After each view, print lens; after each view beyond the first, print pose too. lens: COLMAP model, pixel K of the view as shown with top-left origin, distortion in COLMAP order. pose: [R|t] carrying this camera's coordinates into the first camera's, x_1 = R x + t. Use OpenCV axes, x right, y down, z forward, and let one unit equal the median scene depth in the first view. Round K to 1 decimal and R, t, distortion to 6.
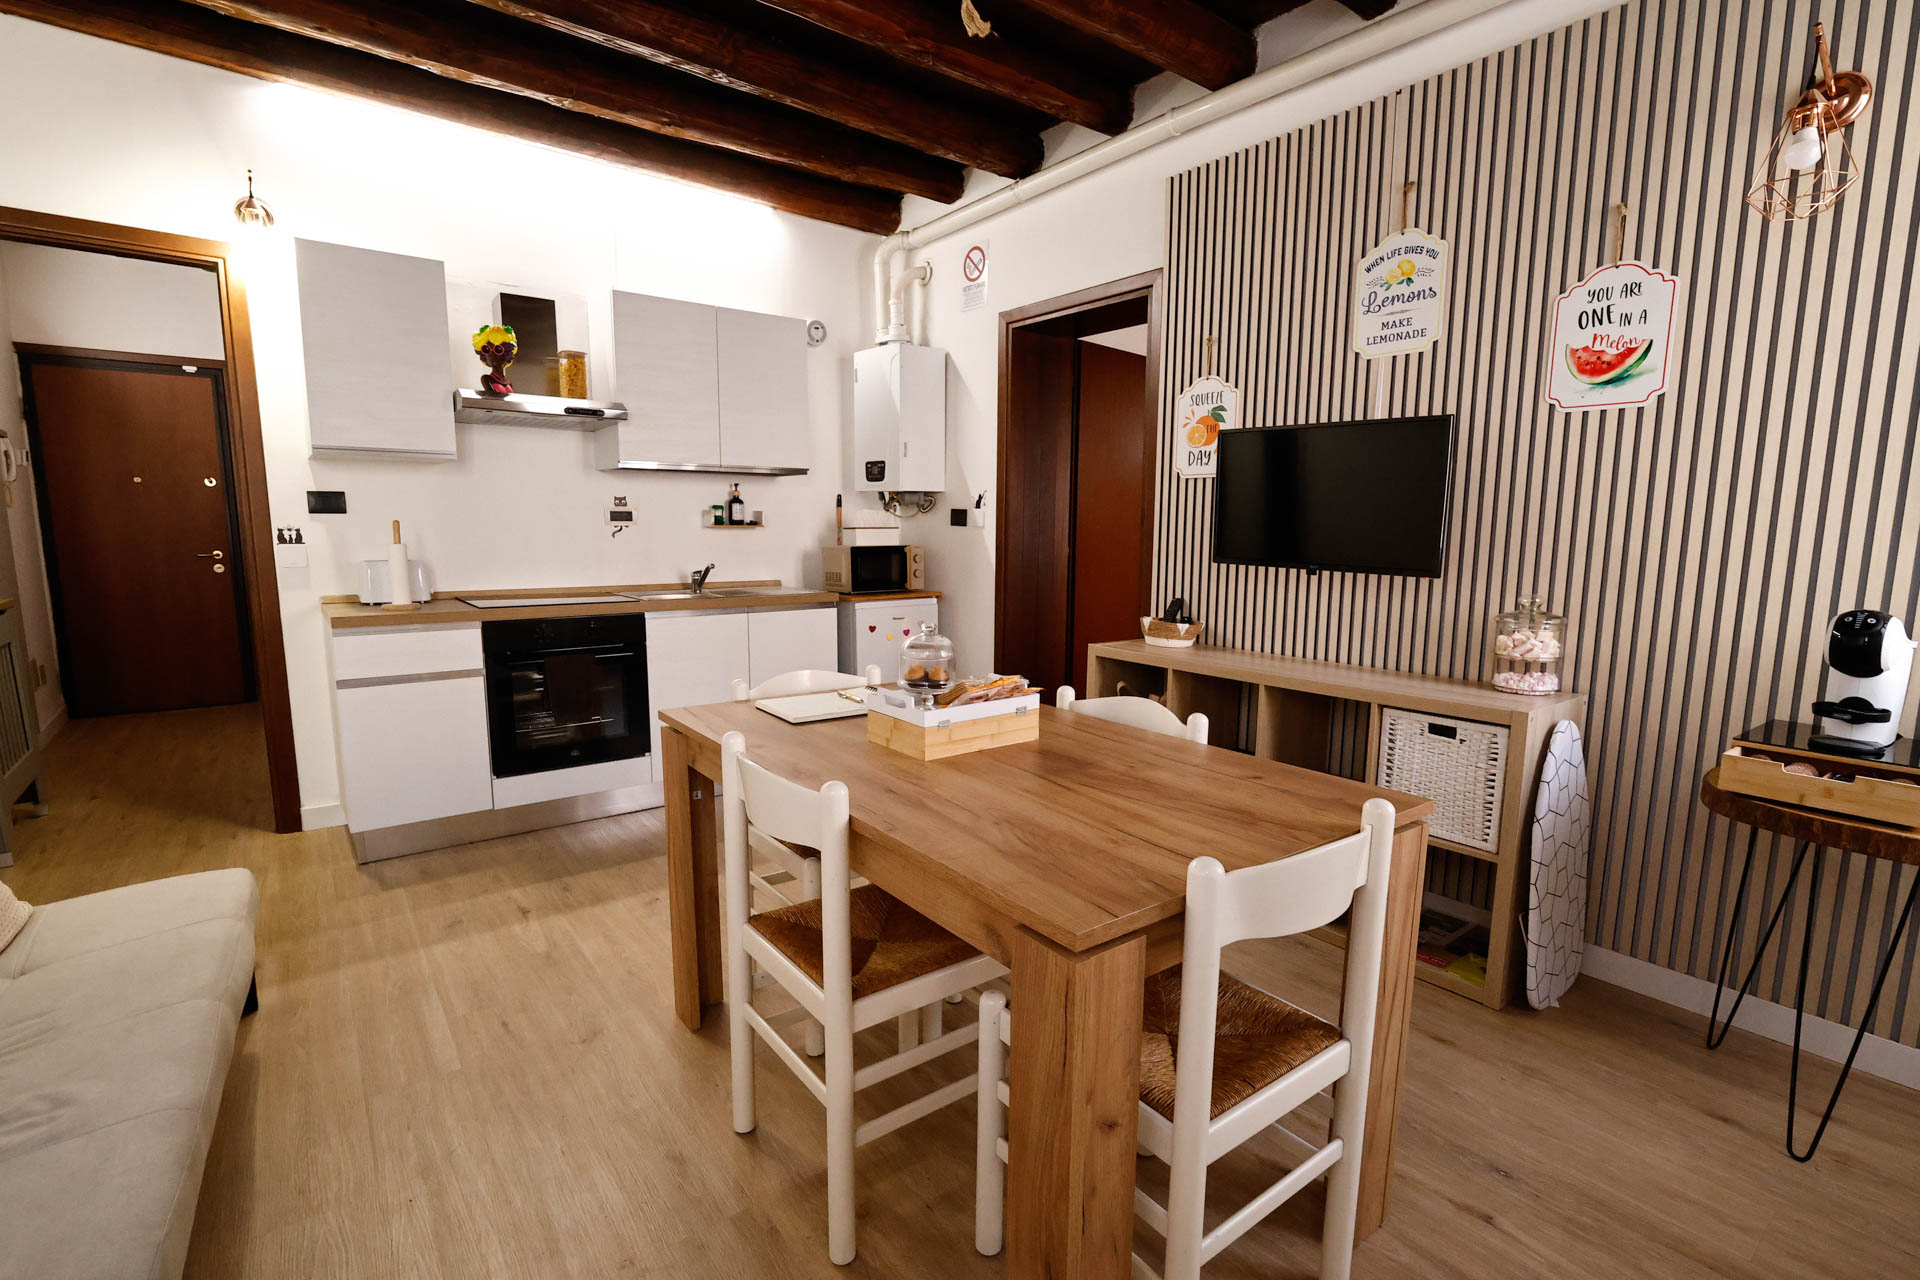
lens RADIAL K [[885.4, 0, 952.2], [0, 885.4, 649.8], [0, 0, 1]] dist [-0.011355, 0.004504]
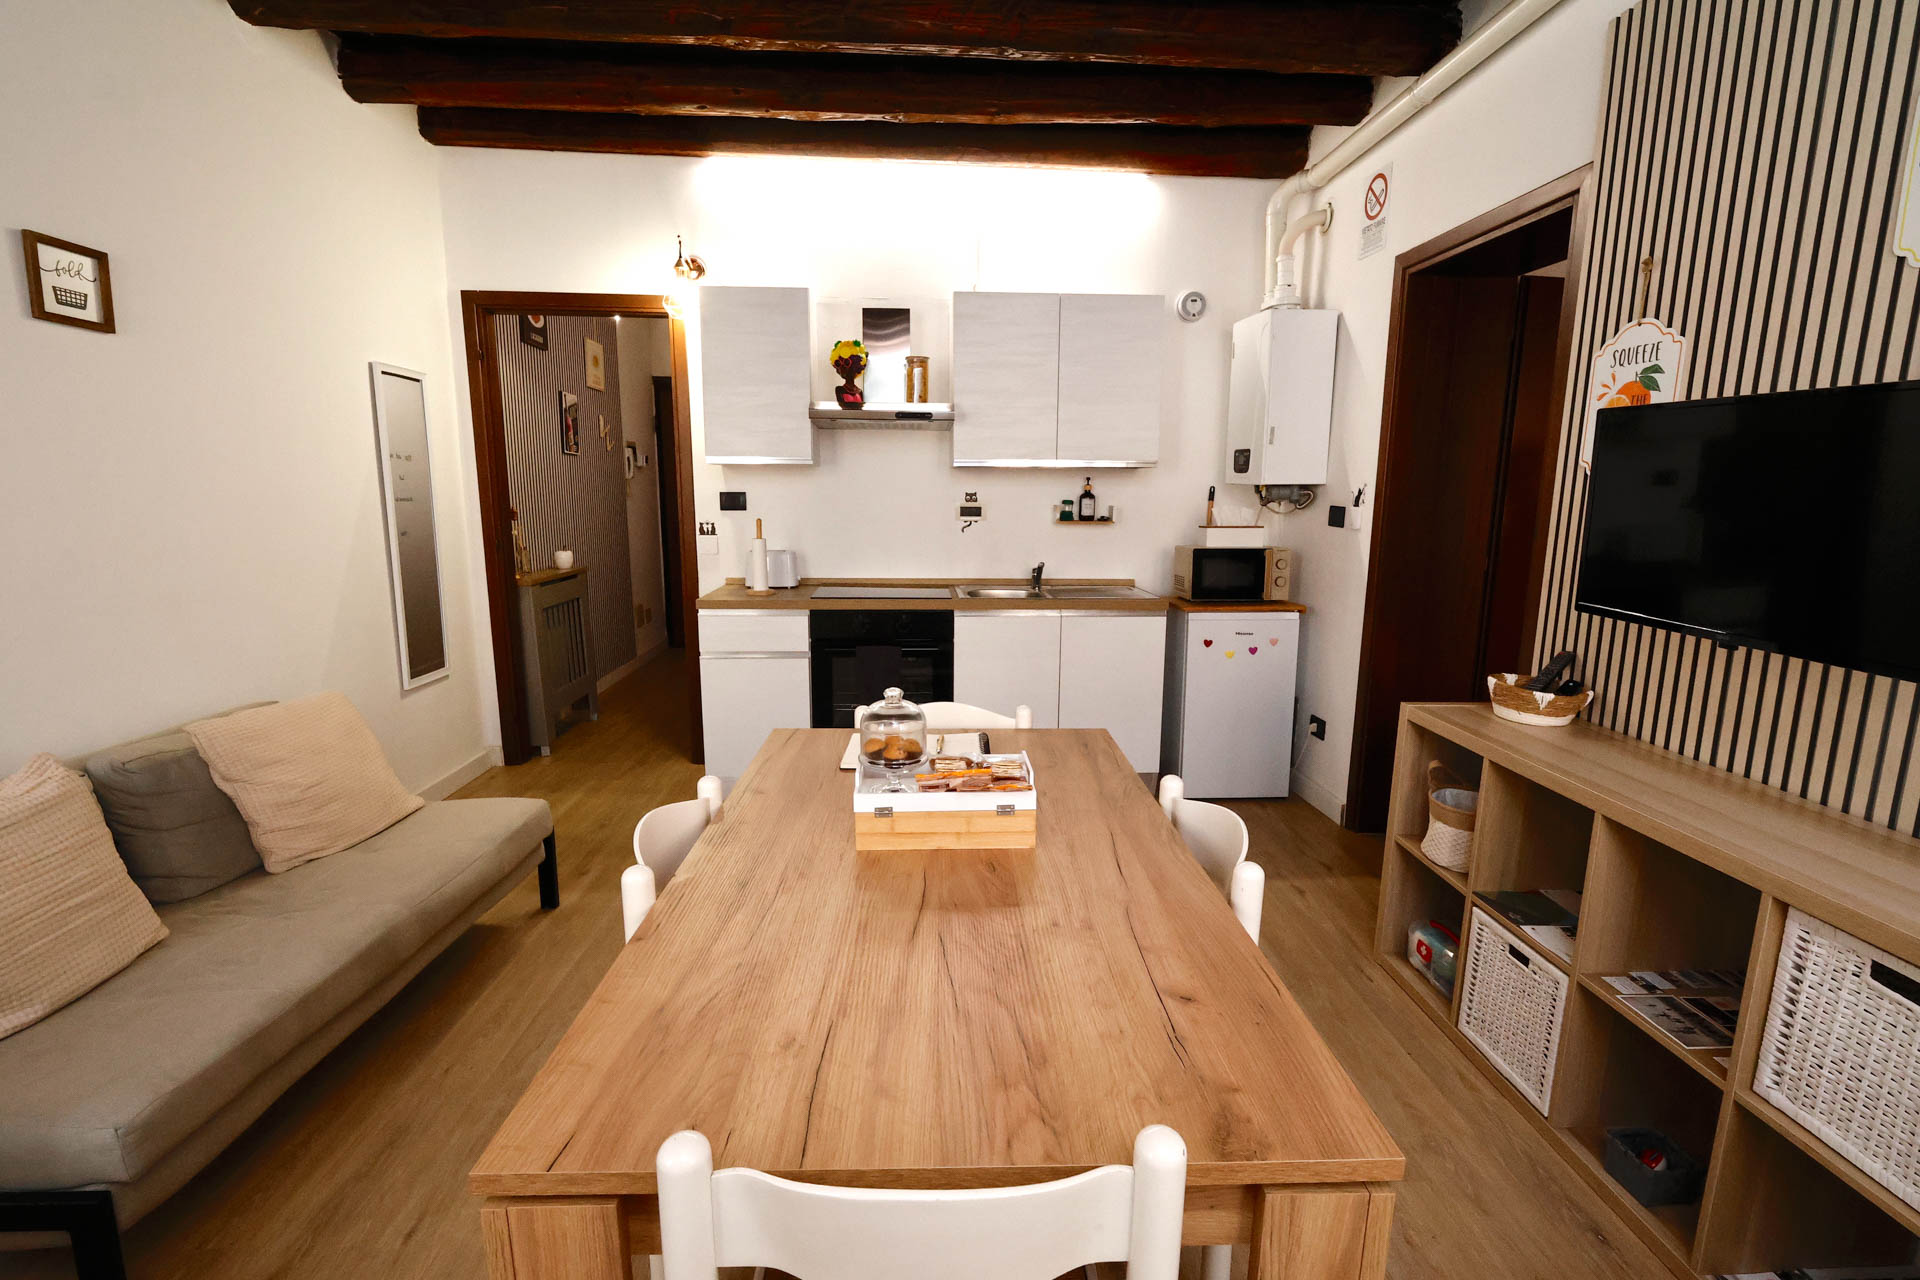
lens RADIAL K [[885.4, 0, 952.2], [0, 885.4, 649.8], [0, 0, 1]] dist [-0.011355, 0.004504]
pose [[0.822357, 0.100085, -0.560100, 0.224309], [-0.081607, 0.994977, 0.057975, -0.055197], [0.563089, -0.001968, 0.826394, 0.153609]]
